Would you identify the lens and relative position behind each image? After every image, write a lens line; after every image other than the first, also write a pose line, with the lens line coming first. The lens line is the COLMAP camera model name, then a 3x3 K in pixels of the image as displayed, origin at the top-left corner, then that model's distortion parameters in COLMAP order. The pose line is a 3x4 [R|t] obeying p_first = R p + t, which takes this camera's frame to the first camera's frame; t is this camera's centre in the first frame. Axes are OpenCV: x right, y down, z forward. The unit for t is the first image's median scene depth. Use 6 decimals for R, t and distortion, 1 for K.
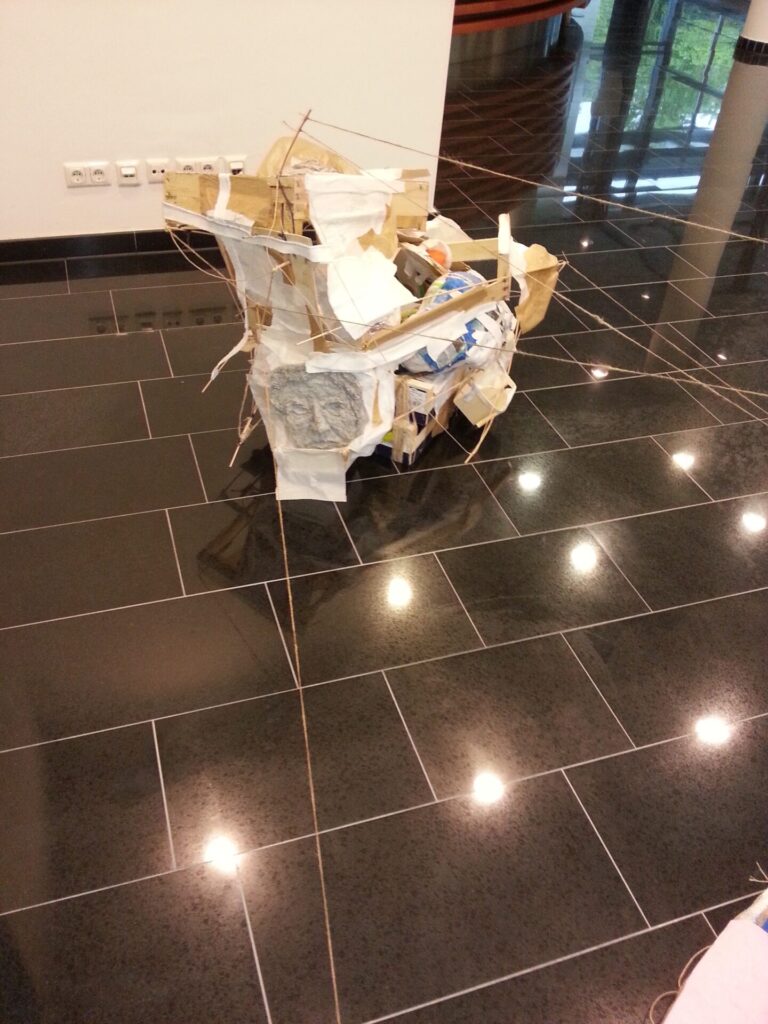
lens RADIAL K [[803.5, 0, 377.2], [0, 803.5, 477.8], [0, 0, 1]] dist [0.049634, -0.126447]
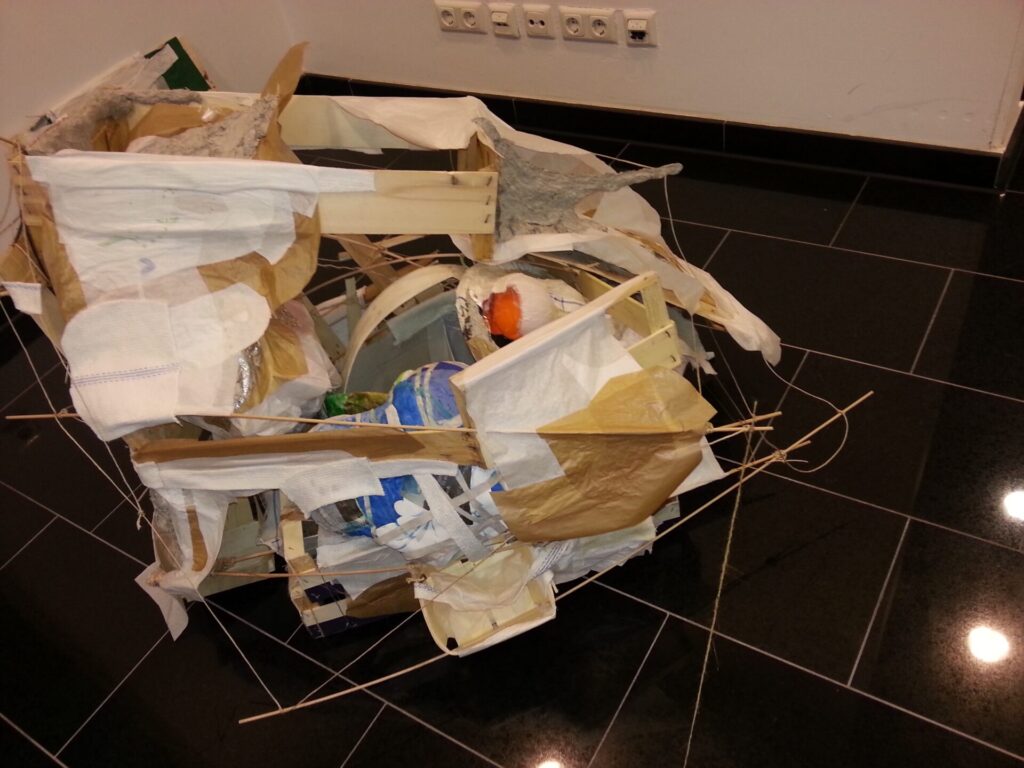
lens RADIAL K [[833.0, 0, 514.0], [0, 833.0, 405.8], [0, 0, 1]] dist [0.047514, -0.142227]
pose [[0.645556, 0.418256, -0.638999, 0.488692], [-0.309285, 0.908196, 0.282000, -0.416346], [0.698284, 0.015586, 0.715651, 0.710270]]
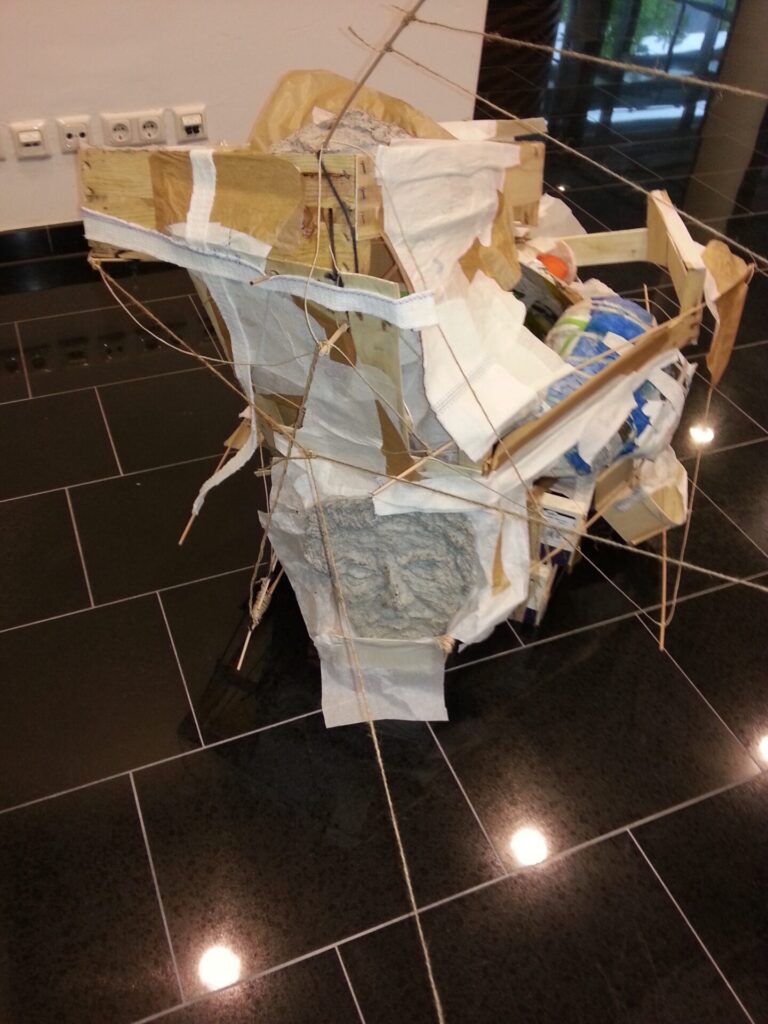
lens RADIAL K [[833.0, 0, 387.1], [0, 833.0, 485.4], [0, 0, 1]] dist [0.047514, -0.142227]
pose [[0.996657, -0.061467, 0.053824, -0.104786], [0.058265, 0.996546, 0.059167, -0.176232], [-0.057275, -0.055833, 0.996796, 0.426135]]
